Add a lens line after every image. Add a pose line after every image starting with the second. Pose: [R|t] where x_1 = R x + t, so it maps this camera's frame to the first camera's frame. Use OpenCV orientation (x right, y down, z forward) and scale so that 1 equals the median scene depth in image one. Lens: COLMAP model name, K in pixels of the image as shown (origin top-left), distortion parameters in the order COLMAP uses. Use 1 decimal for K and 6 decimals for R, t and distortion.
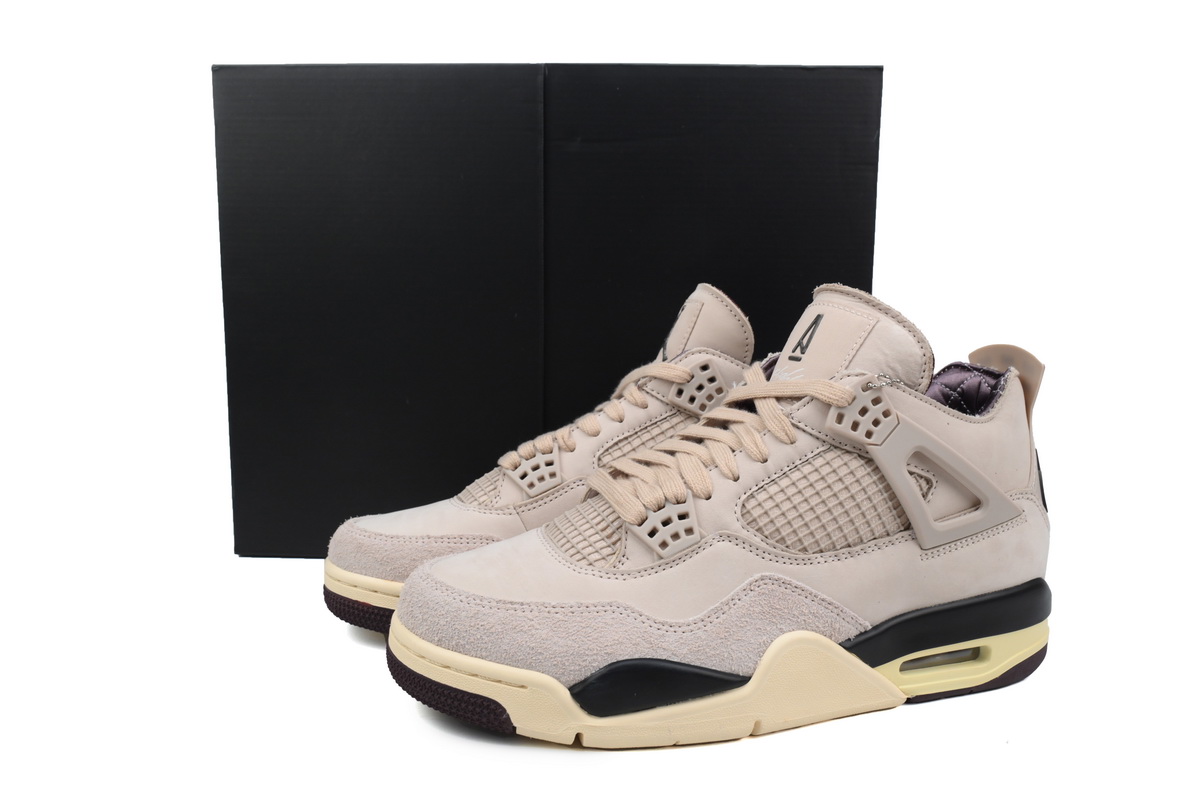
lens RADIAL K [[961.8, 0, 598.9], [0, 961.8, 401.3], [0, 0, 1]] dist [-0.002018, -0.008514]
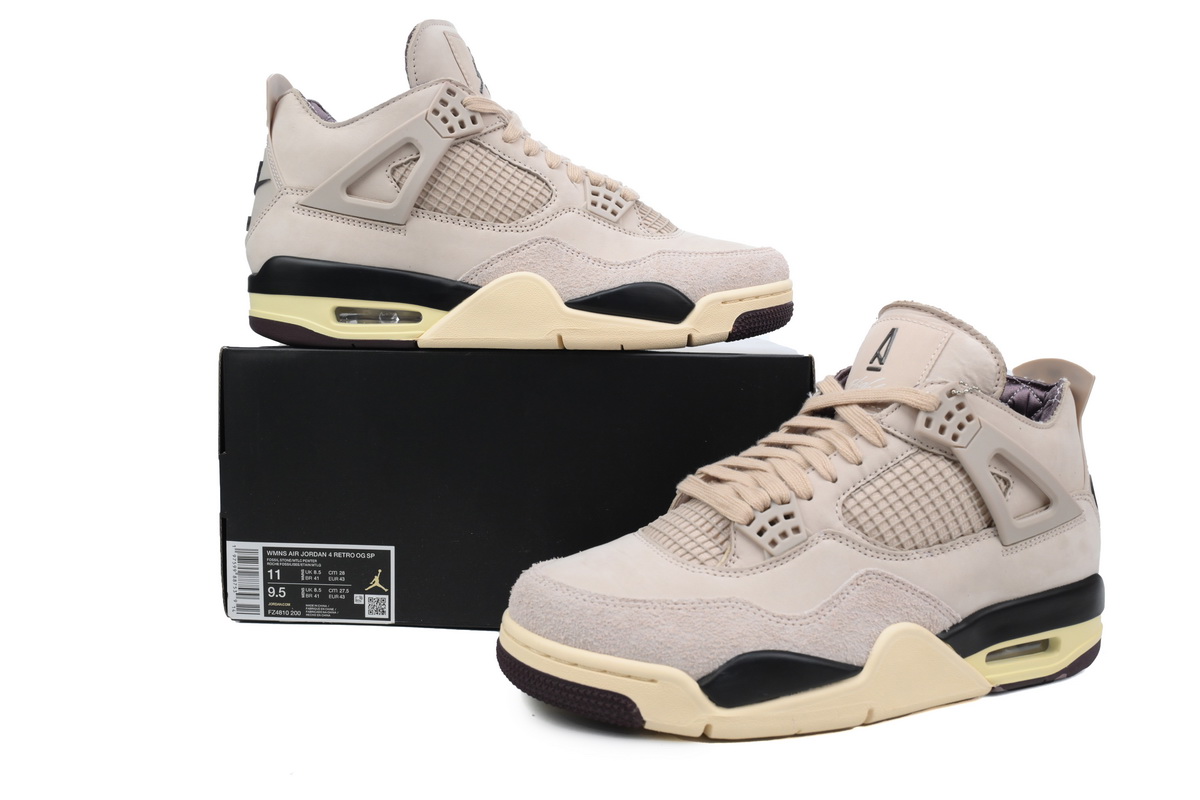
lens RADIAL K [[961.8, 0, 601.1], [0, 961.8, 397.6], [0, 0, 1]] dist [-0.002018, -0.008514]
pose [[0.996052, -0.001033, 0.088770, -0.205689], [0.005352, 0.998812, -0.048432, 0.039709], [-0.088615, 0.048716, 0.994874, -0.030583]]
